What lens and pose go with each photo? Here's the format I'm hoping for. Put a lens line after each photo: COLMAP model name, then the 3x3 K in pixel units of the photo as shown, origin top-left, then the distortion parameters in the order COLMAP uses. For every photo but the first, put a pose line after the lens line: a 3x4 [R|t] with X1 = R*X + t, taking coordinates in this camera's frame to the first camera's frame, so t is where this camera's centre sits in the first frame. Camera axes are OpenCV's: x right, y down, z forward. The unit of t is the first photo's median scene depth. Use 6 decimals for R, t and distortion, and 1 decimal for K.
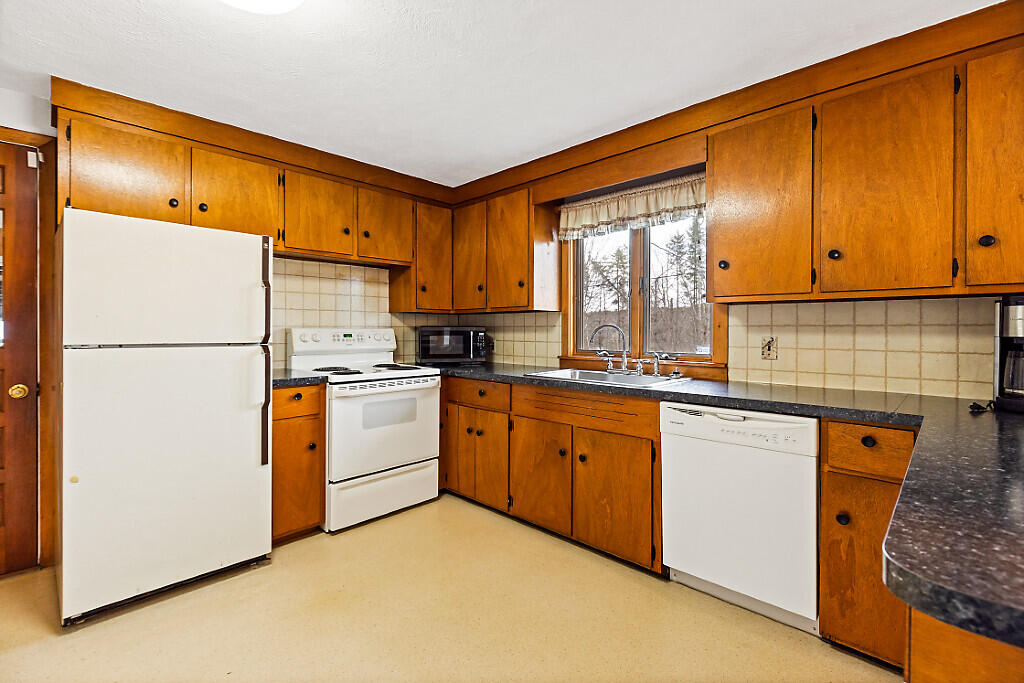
lens RADIAL K [[460.5, 0, 510.6], [0, 460.5, 335.1], [0, 0, 1]] dist [-0.002741, -0.000884]
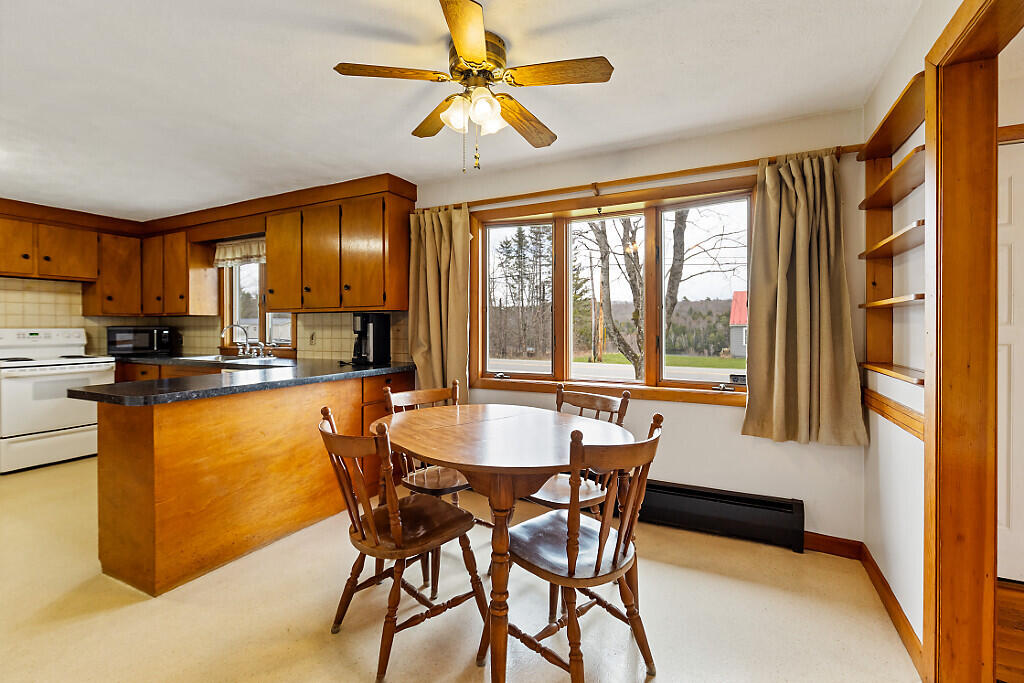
lens RADIAL K [[460.0, 0, 507.5], [0, 460.0, 331.4], [0, 0, 1]] dist [-0.001674, -0.000499]
pose [[0.953716, -0.007745, 0.300610, 0.632117], [0.008748, 0.999960, -0.001992, 0.009964], [-0.300582, 0.004530, 0.953745, -0.764145]]
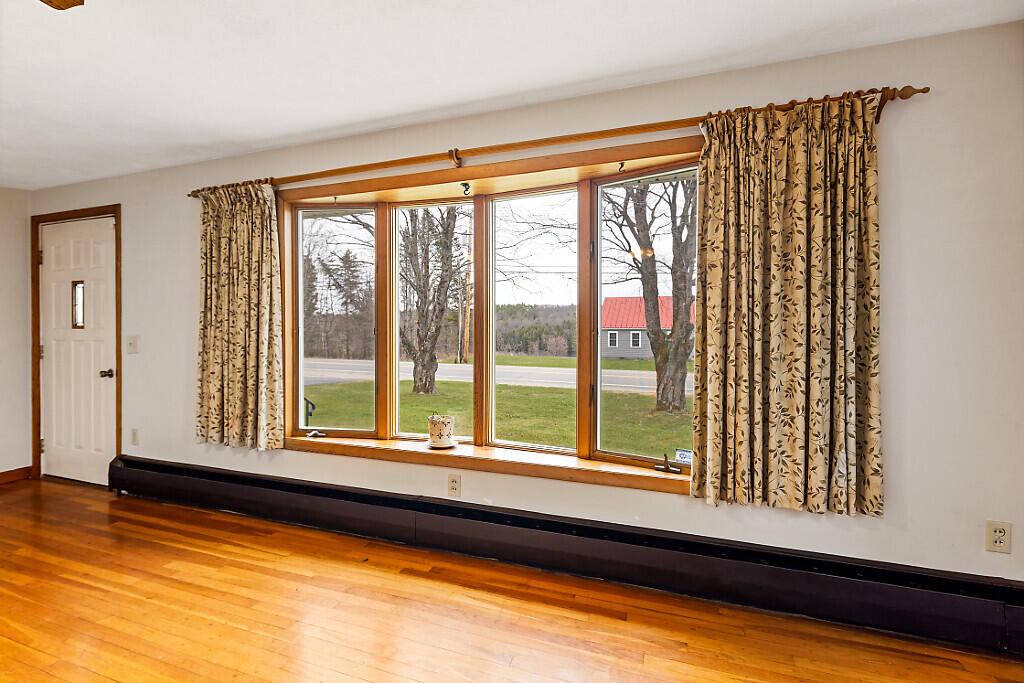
lens RADIAL K [[460.5, 0, 510.6], [0, 460.5, 335.1], [0, 0, 1]] dist [-0.002741, -0.000884]
pose [[0.907405, -0.007670, 0.420187, 2.226233], [0.007793, 0.999969, 0.001425, 0.030509], [-0.420185, 0.001982, 0.907437, -1.973360]]
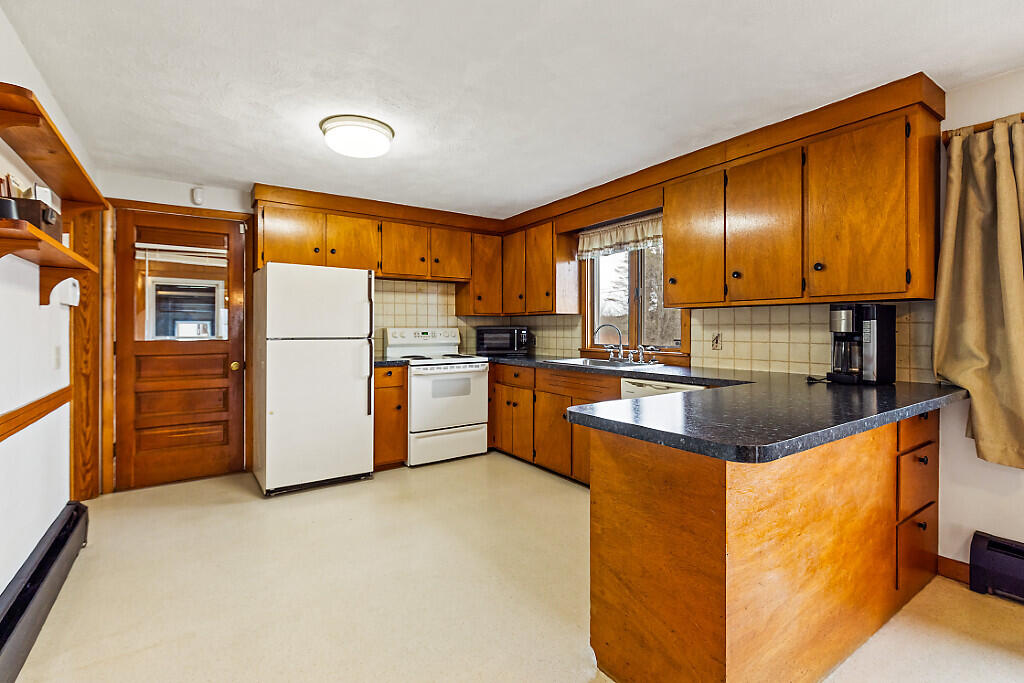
lens RADIAL K [[469.1, 0, 508.7], [0, 469.1, 333.0], [0, 0, 1]] dist [-0.001975, -0.000161]
pose [[0.979382, -0.002418, -0.202002, 0.208310], [0.001875, 0.999994, -0.002877, 0.005712], [0.202007, 0.002438, 0.979381, -0.386609]]
